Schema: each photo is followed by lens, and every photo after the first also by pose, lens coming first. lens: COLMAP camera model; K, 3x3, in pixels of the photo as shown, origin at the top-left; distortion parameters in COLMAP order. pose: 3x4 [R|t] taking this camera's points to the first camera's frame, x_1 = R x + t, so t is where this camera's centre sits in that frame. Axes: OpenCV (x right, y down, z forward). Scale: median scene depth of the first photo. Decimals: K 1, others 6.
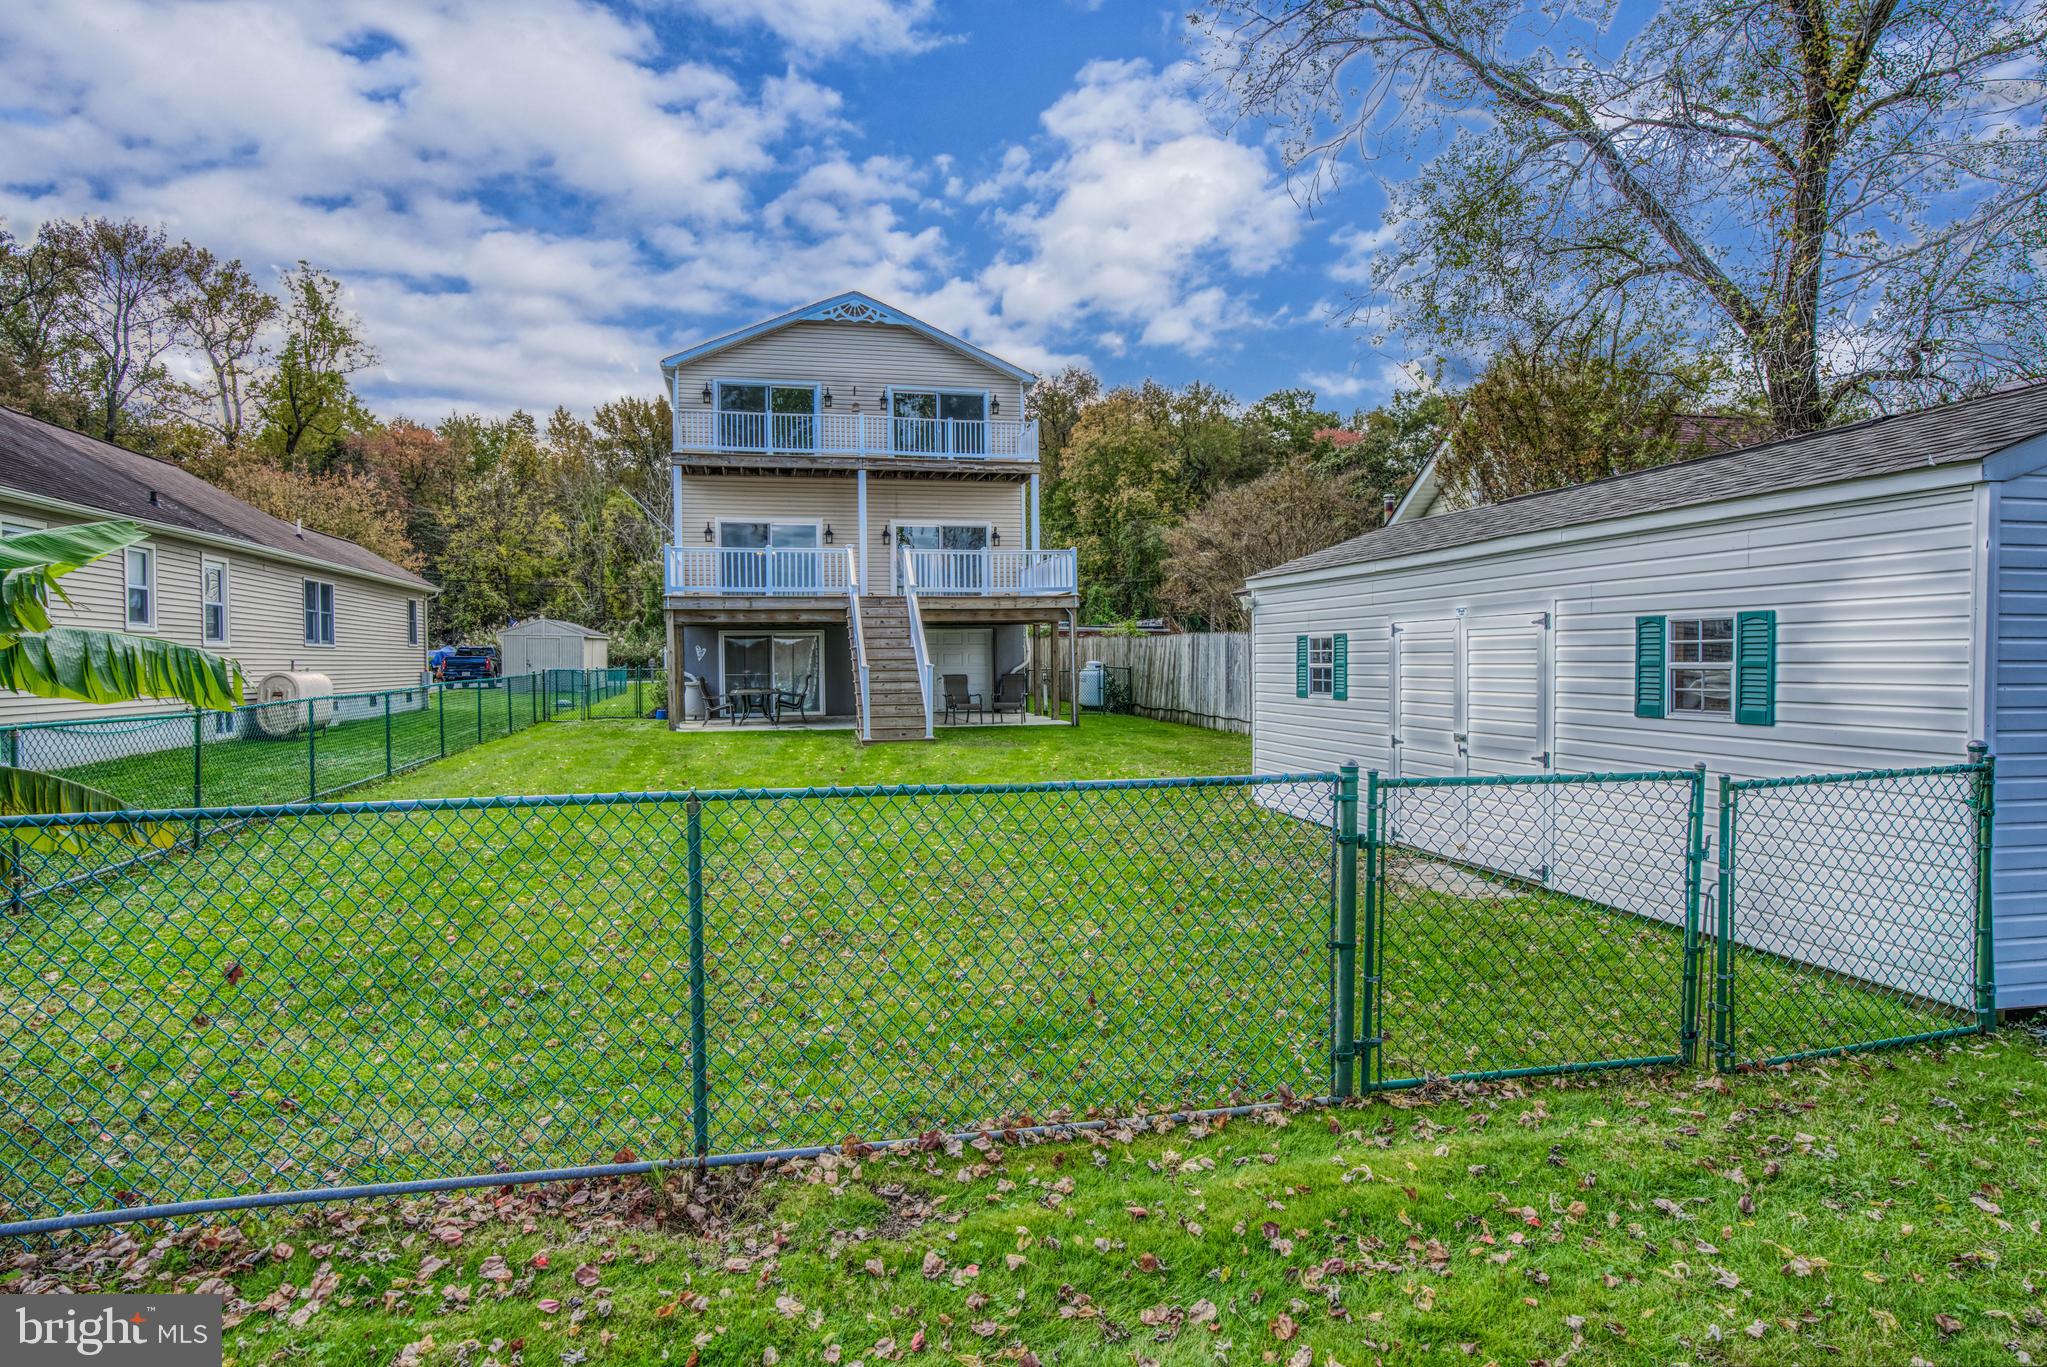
lens RADIAL K [[1109.1, 0, 1023.5], [0, 1109.1, 683.5], [0, 0, 1]] dist [-0.043145, 0.000785]
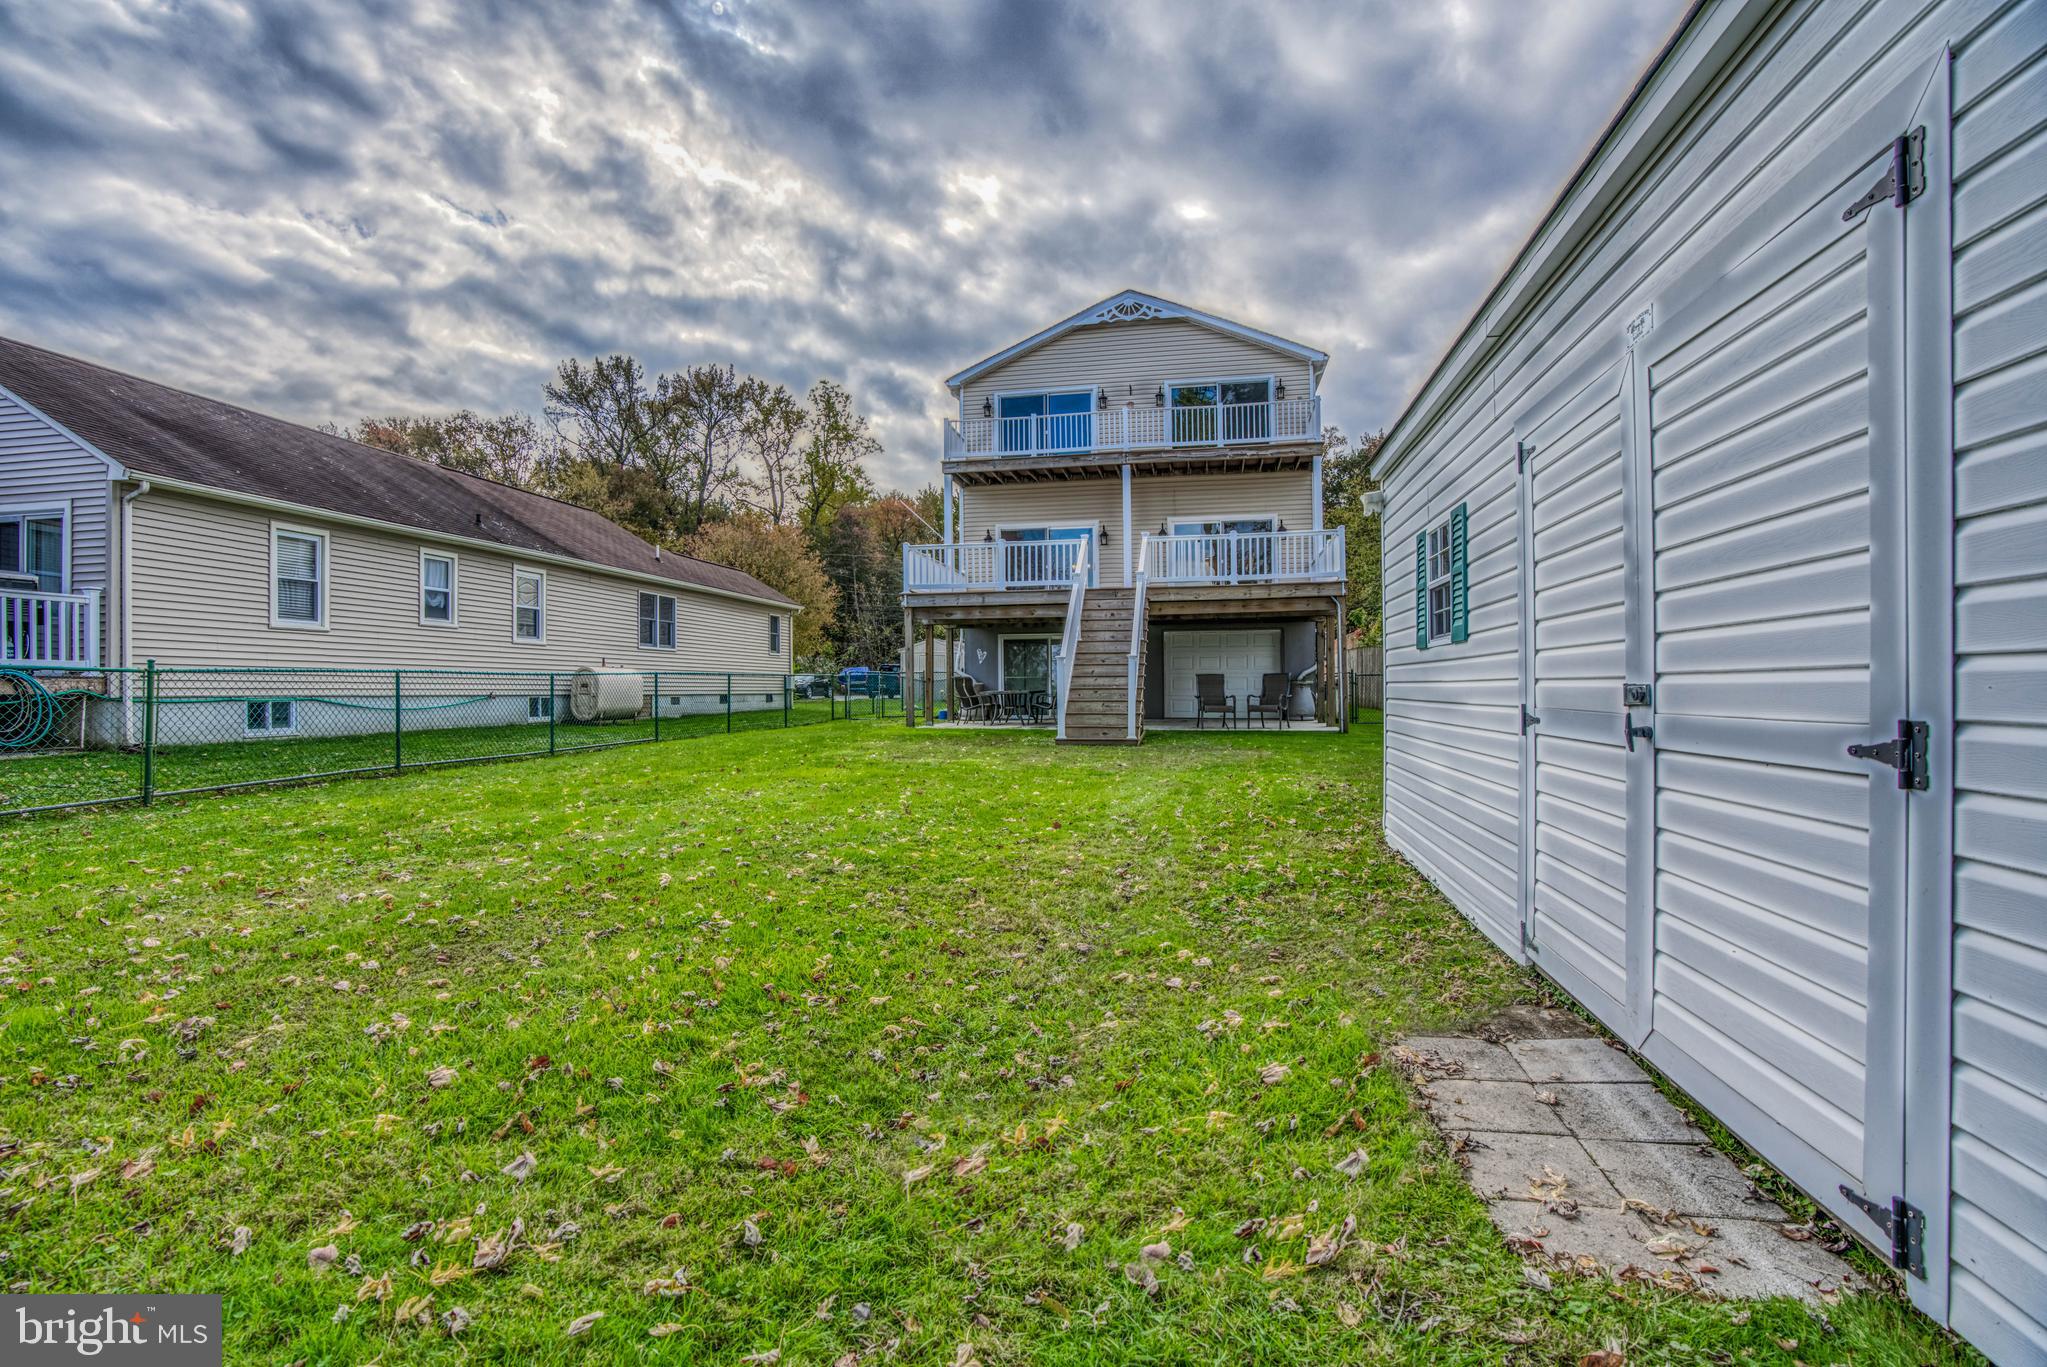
lens RADIAL K [[939.4, 0, 1003.6], [0, 939.4, 690.4], [0, 0, 1]] dist [-0.069460, 0.027026]
pose [[0.901560, 0.004943, -0.432625, 0.110904], [-0.012577, 0.999812, -0.014785, 0.017649], [0.432470, 0.018771, 0.901453, 0.214129]]
